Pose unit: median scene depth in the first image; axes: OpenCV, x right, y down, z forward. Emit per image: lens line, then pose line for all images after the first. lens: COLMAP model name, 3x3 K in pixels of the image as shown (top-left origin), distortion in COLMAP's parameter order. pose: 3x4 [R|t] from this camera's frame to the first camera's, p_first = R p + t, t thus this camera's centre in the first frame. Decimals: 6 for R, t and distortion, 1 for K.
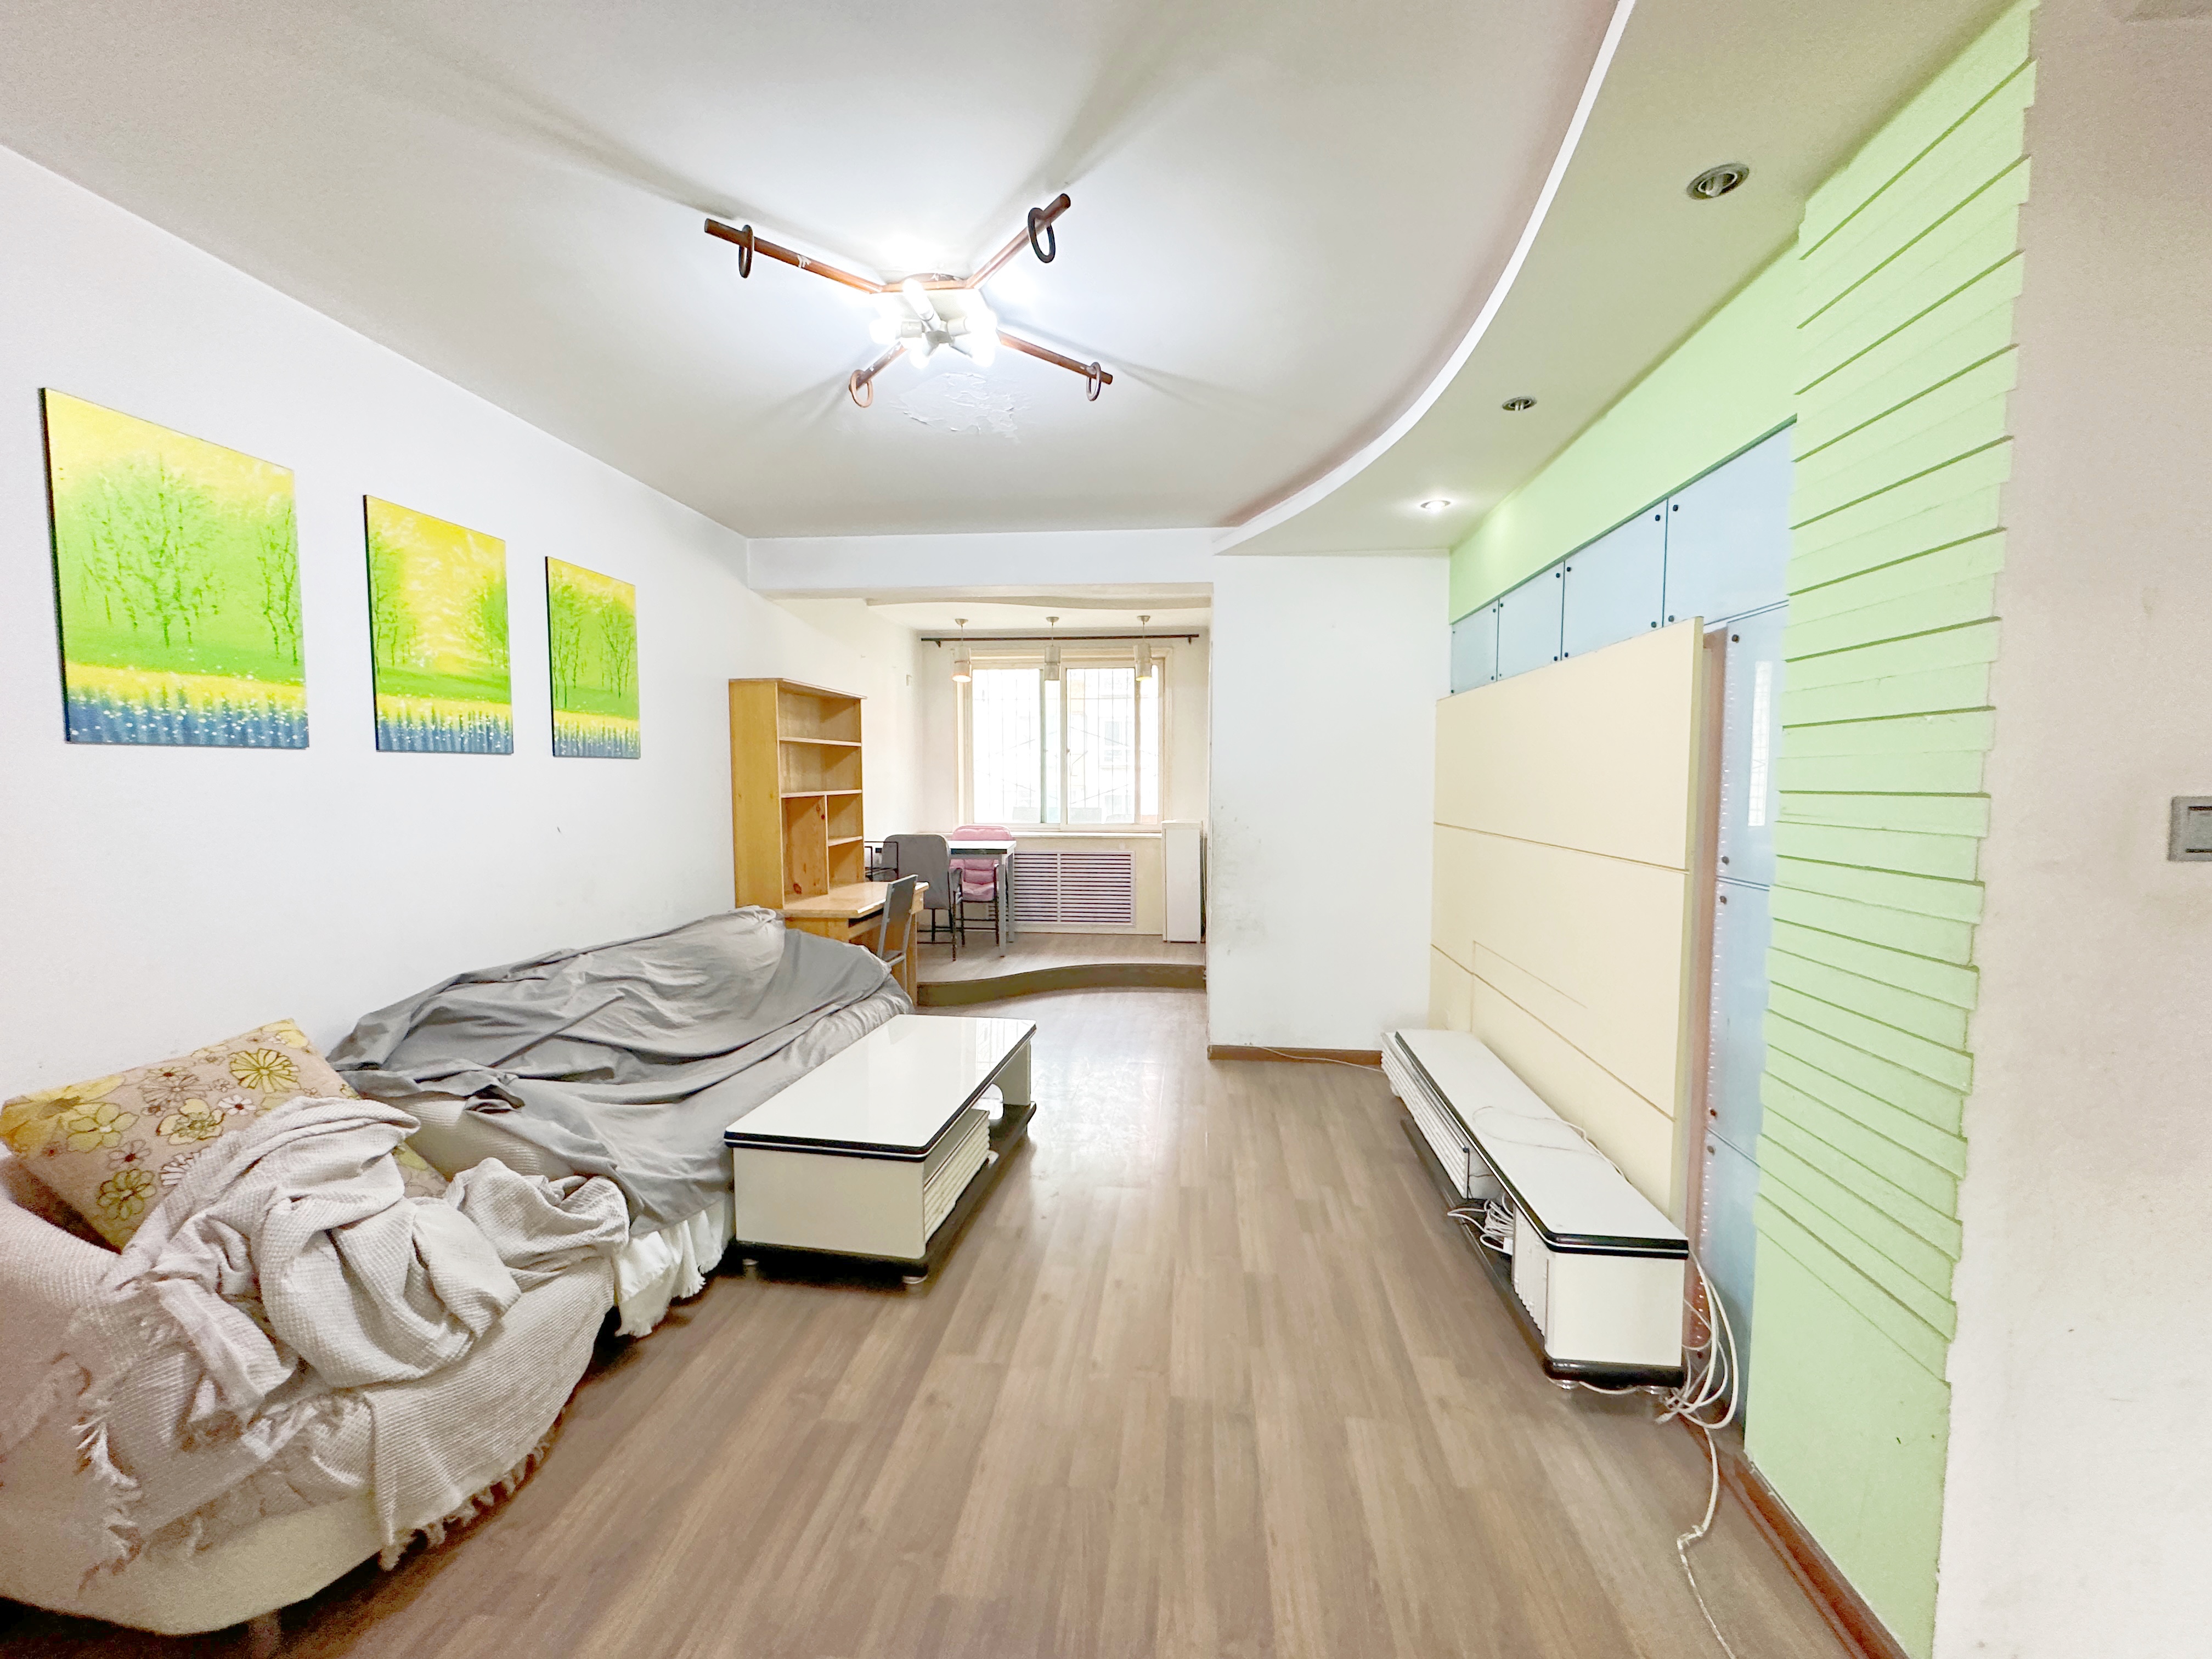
lens RADIAL K [[881.4, 0, 1105.8], [0, 881.4, 831.8], [0, 0, 1]] dist [-0.000396, -0.000144]
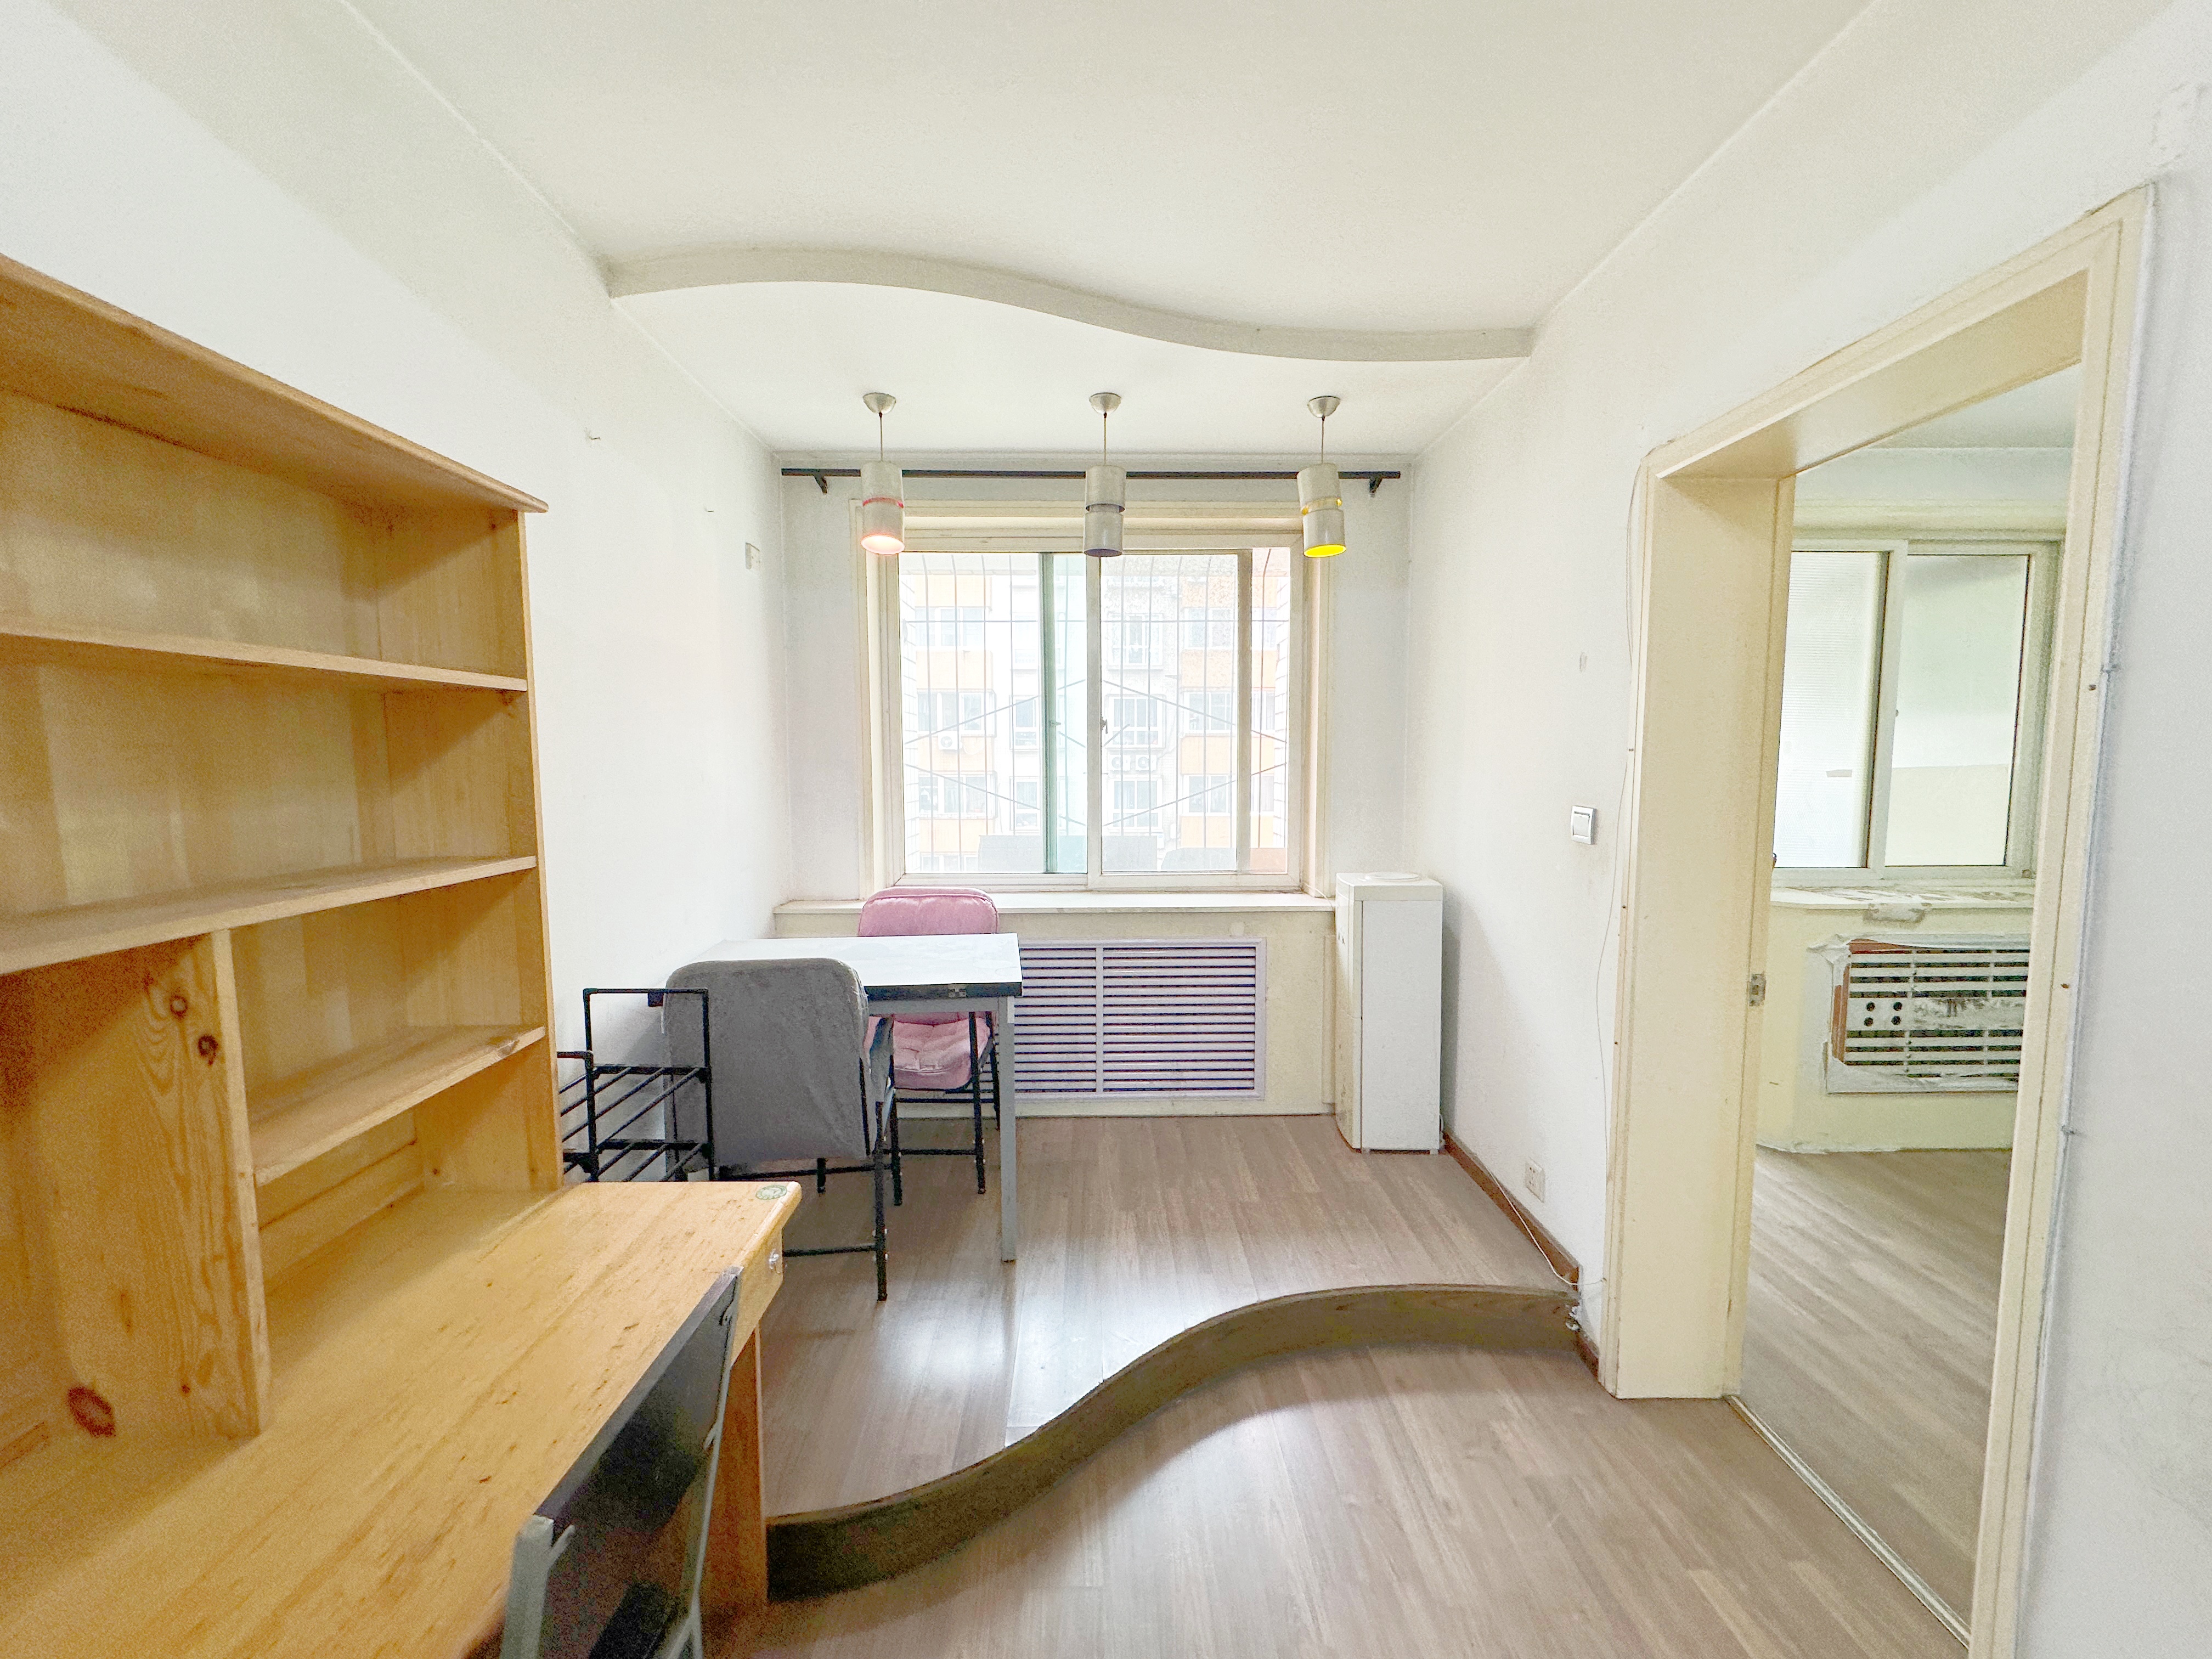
lens RADIAL K [[881.4, 0, 1104.3], [0, 881.4, 831.0], [0, 0, 1]] dist [-0.000396, -0.000144]
pose [[0.992427, -0.011900, 0.122254, -0.205497], [0.009485, 0.999749, 0.020316, -0.086233], [-0.122465, -0.019003, 0.992291, 1.056562]]
